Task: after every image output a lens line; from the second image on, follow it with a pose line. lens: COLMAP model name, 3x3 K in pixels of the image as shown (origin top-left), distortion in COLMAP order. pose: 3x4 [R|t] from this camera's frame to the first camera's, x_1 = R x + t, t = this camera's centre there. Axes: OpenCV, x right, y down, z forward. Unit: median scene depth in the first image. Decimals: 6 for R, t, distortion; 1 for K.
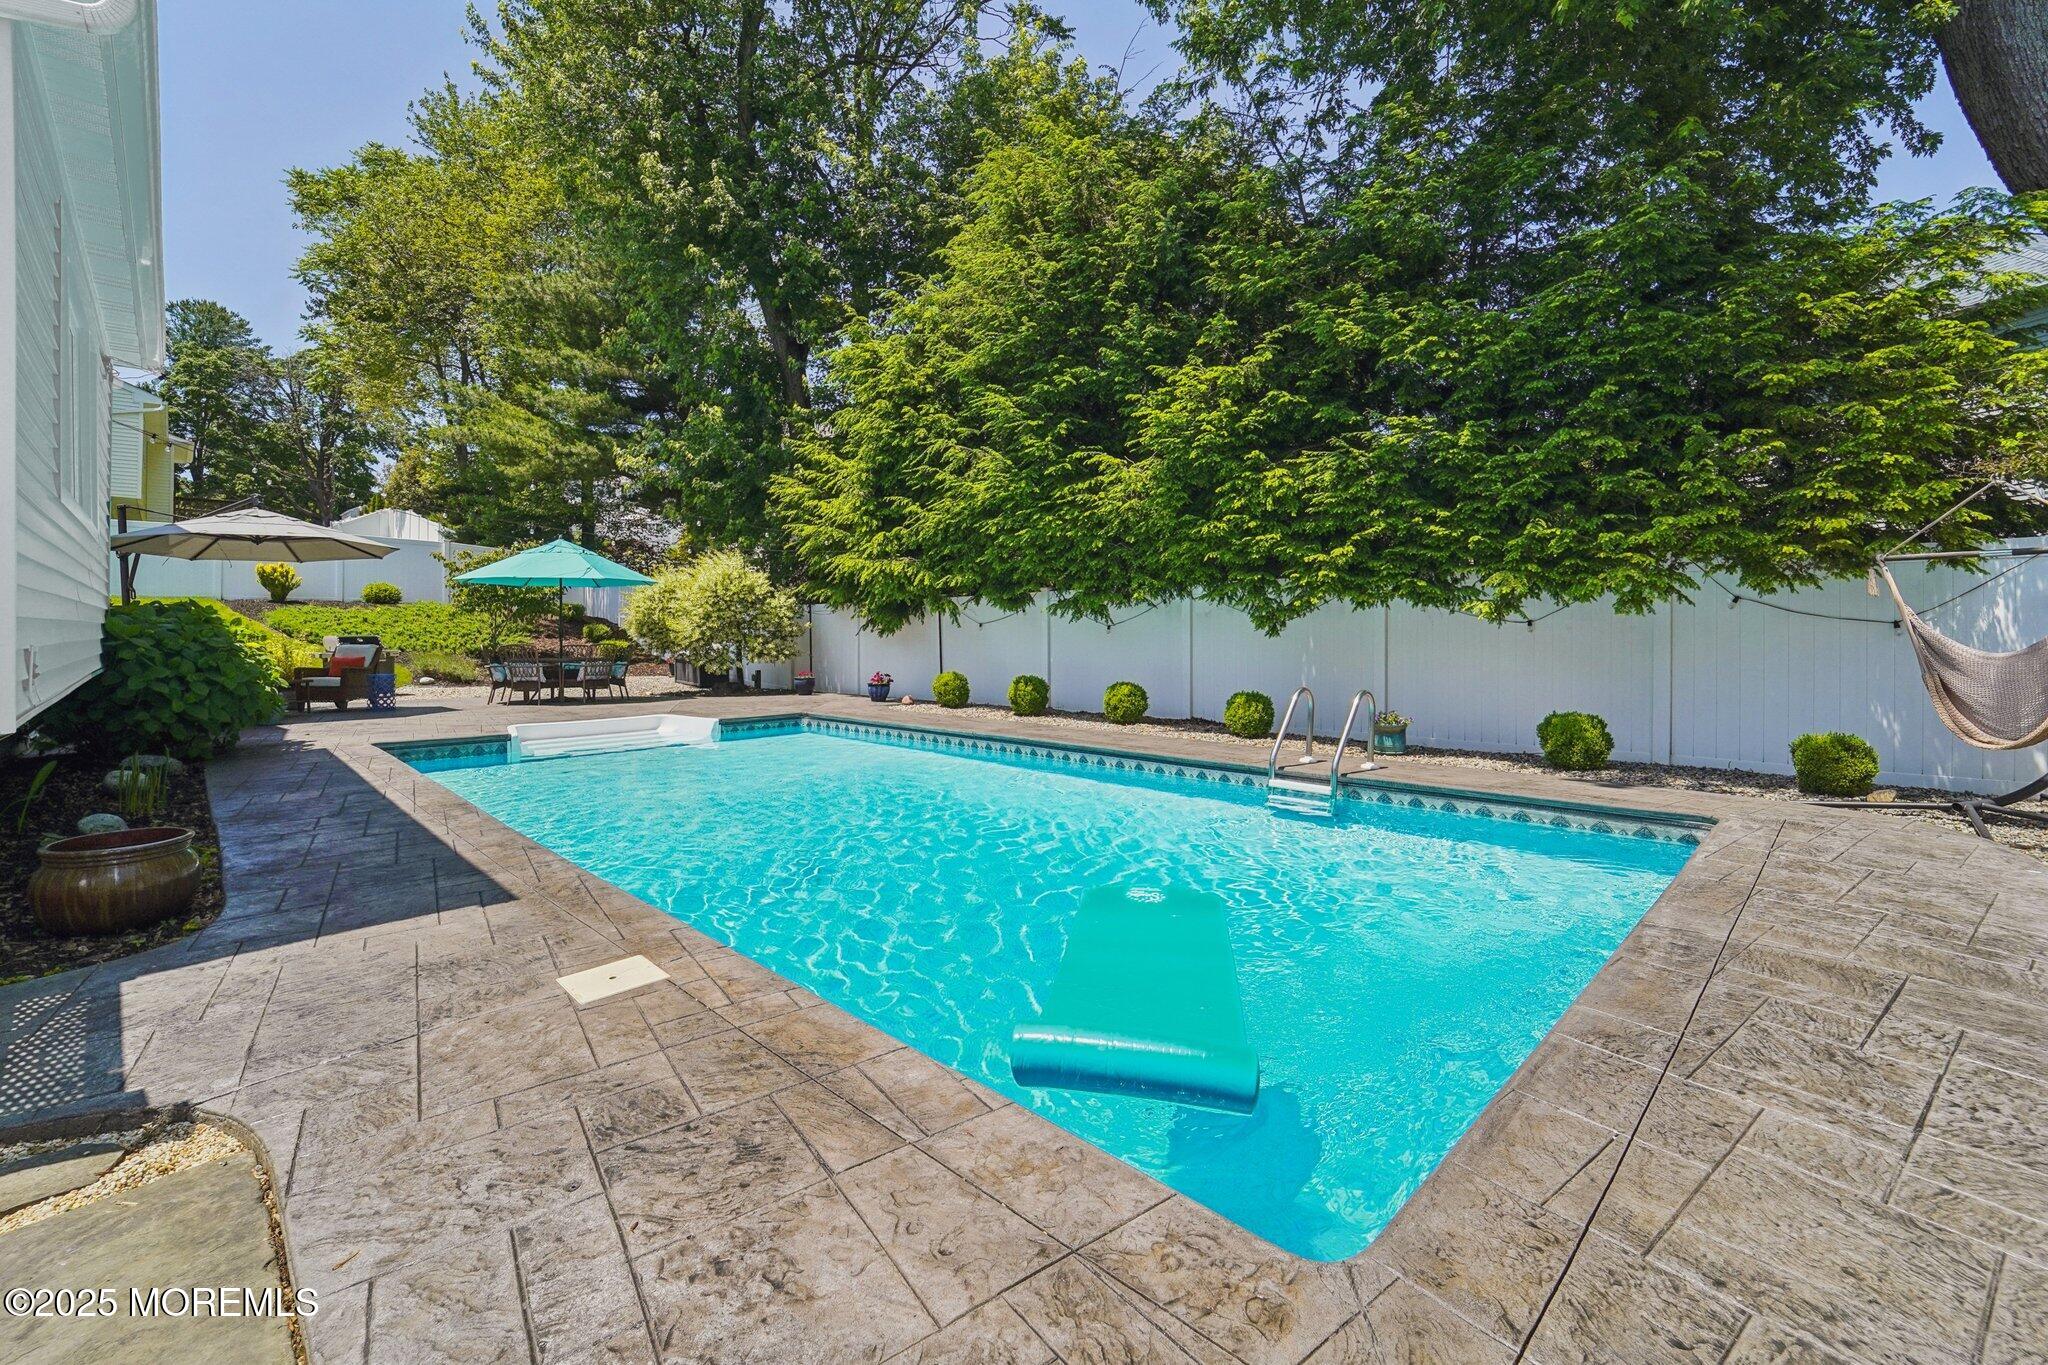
lens RADIAL K [[858.8, 0, 1023.7], [0, 858.8, 622.3], [0, 0, 1]] dist [-0.017029, 0.000243]
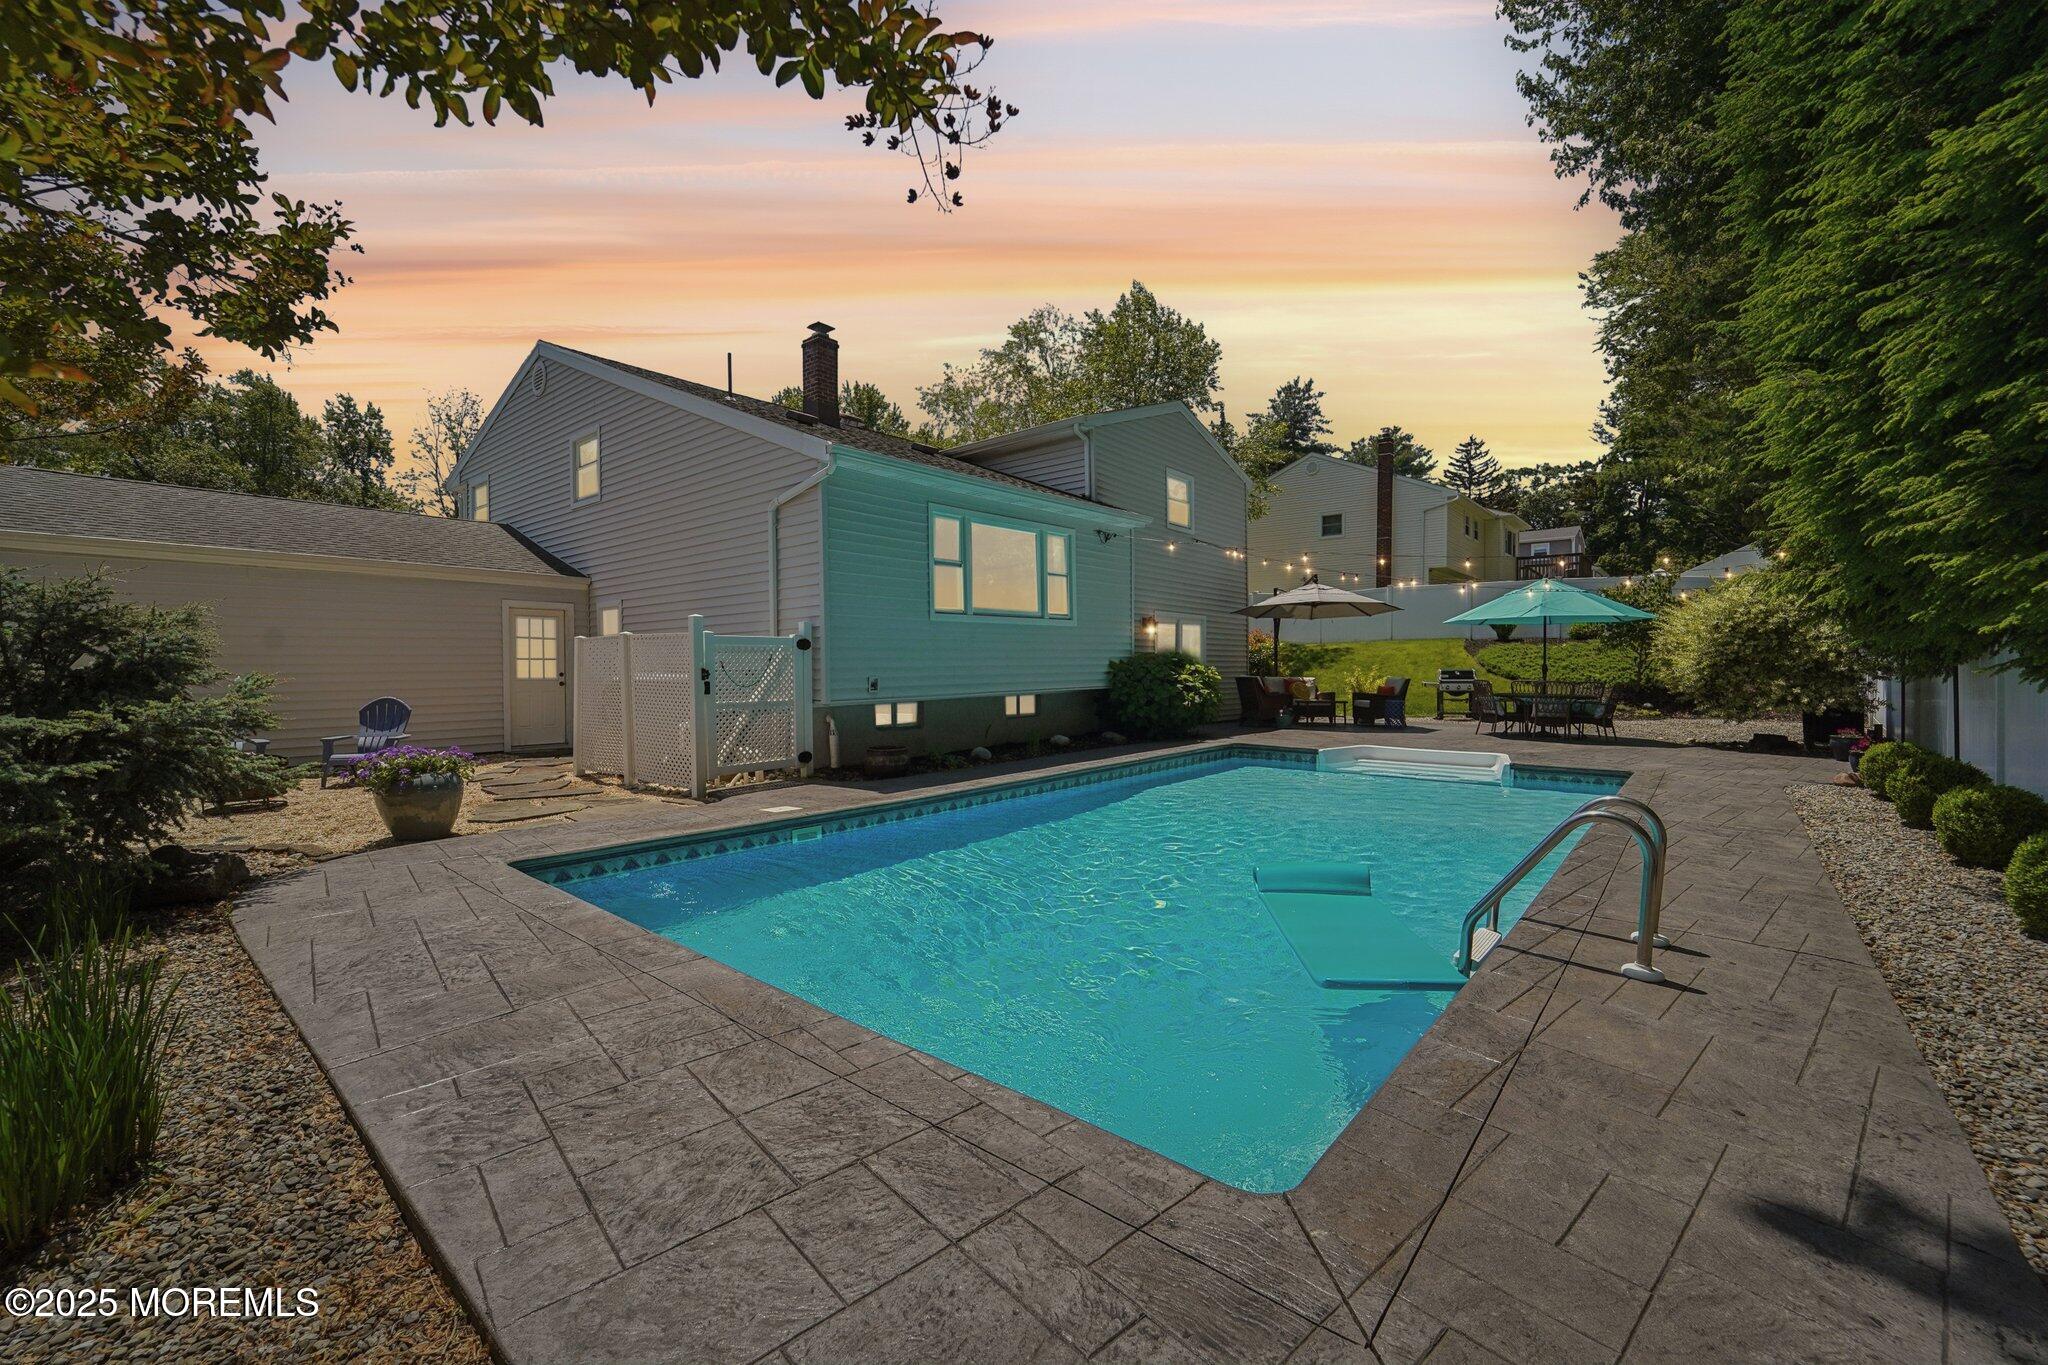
lens RADIAL K [[843.6, 0, 1024.0], [0, 843.6, 682.5], [0, 0, 1]] dist [-0.021176, -0.000118]
pose [[0.080744, 0.028826, -0.996318, 0.583829], [0.008859, 0.999521, 0.029637, -0.010710], [0.996696, -0.011220, 0.080450, 0.422209]]
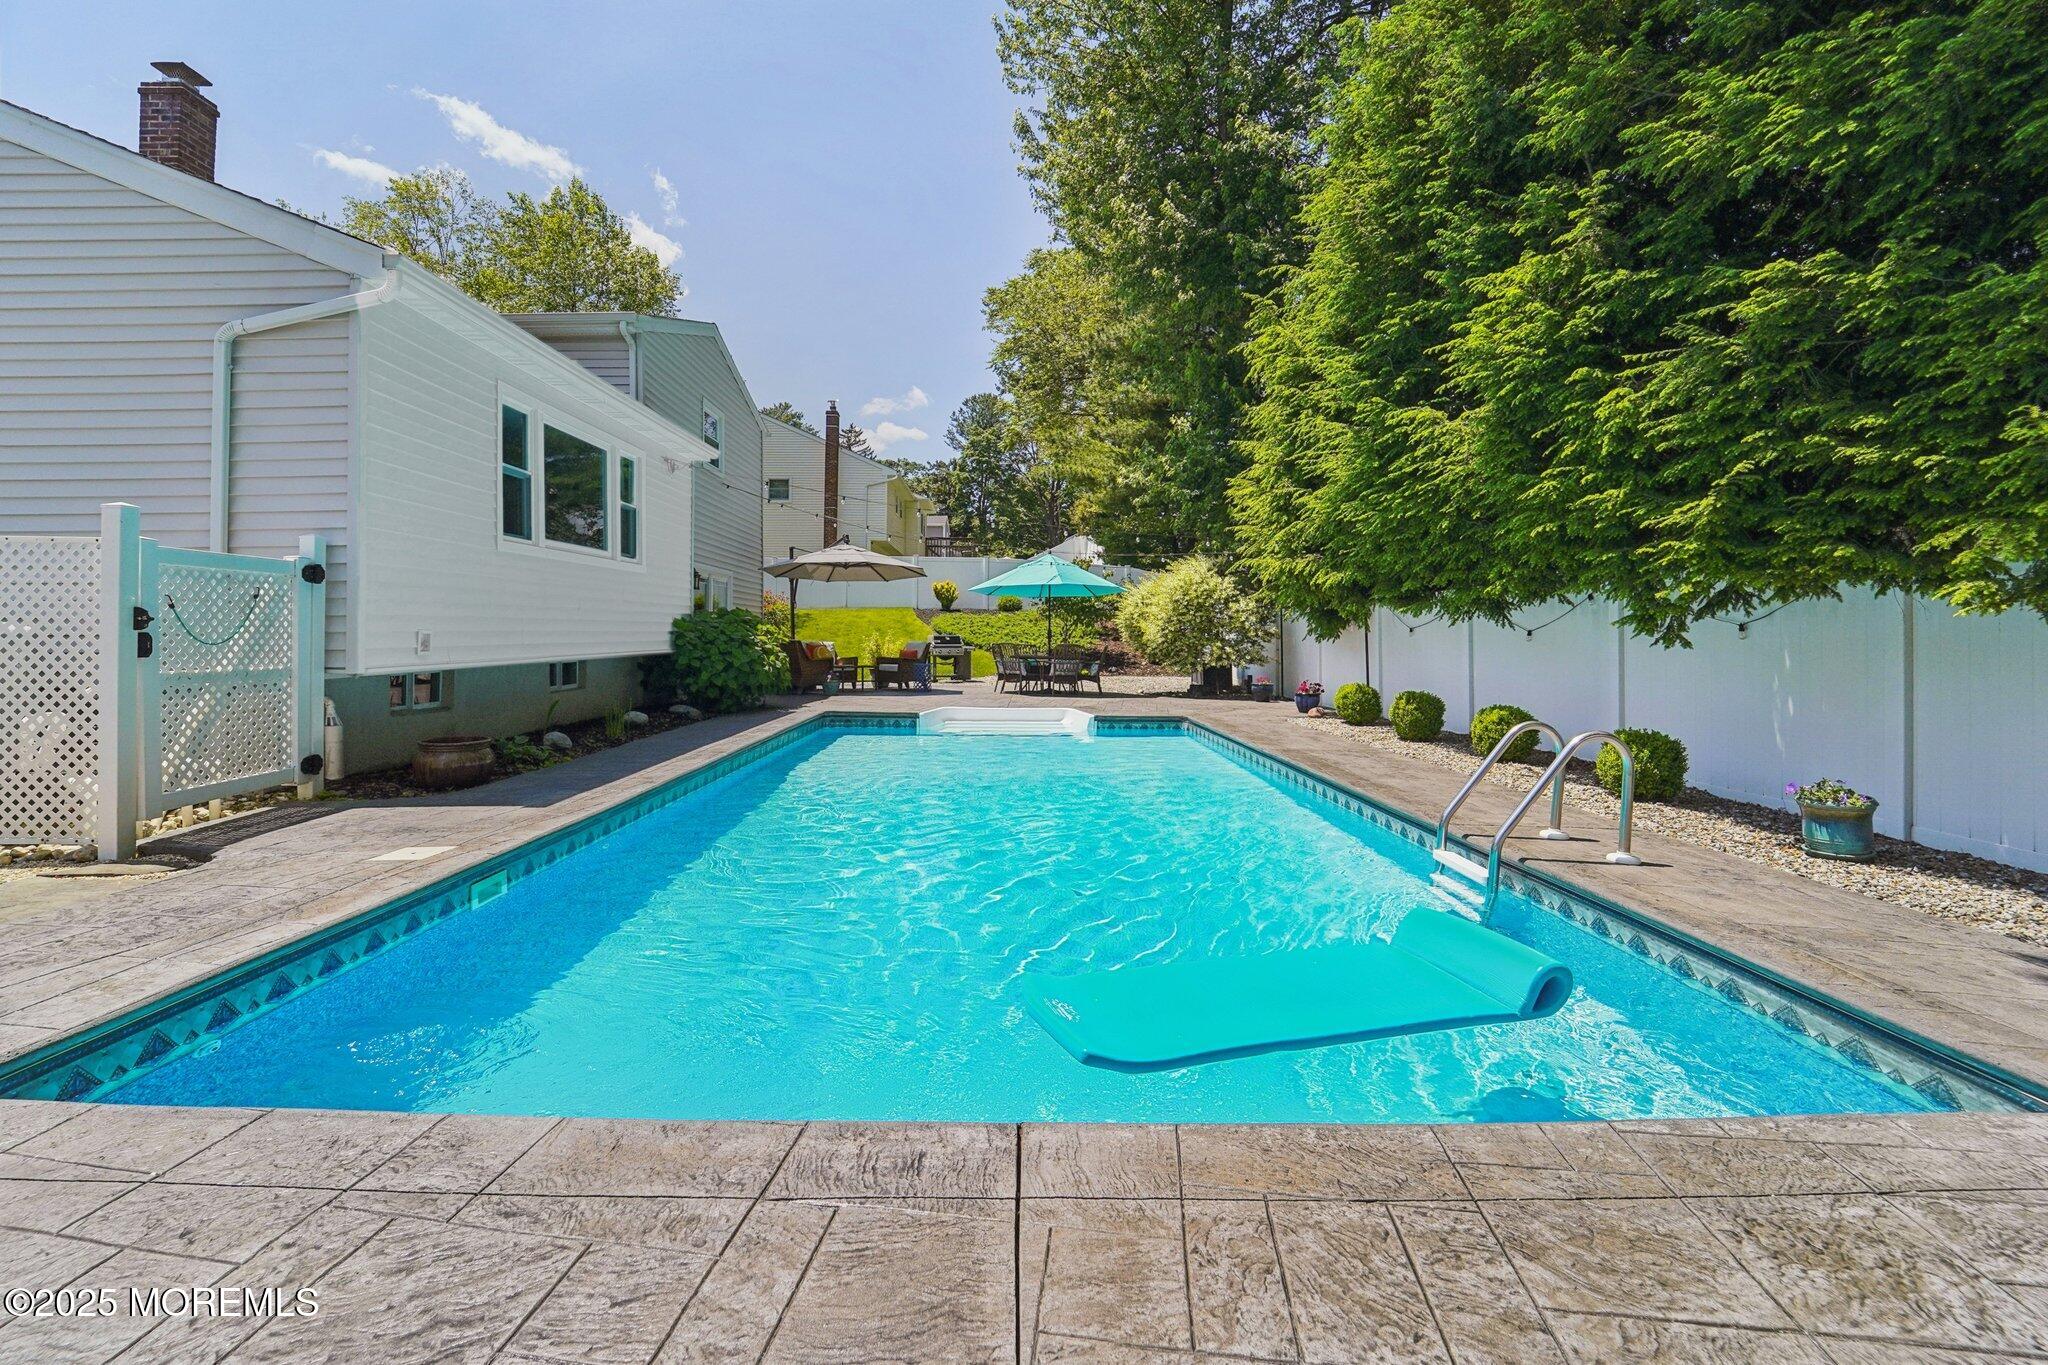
lens RADIAL K [[862.8, 0, 1017.4], [0, 862.8, 624.8], [0, 0, 1]] dist [-0.023758, 0.000659]
pose [[0.714541, 0.002492, -0.699589, 0.357874], [-0.006279, 0.999976, -0.002852, 0.004528], [0.699565, 0.006431, 0.714540, 0.183084]]
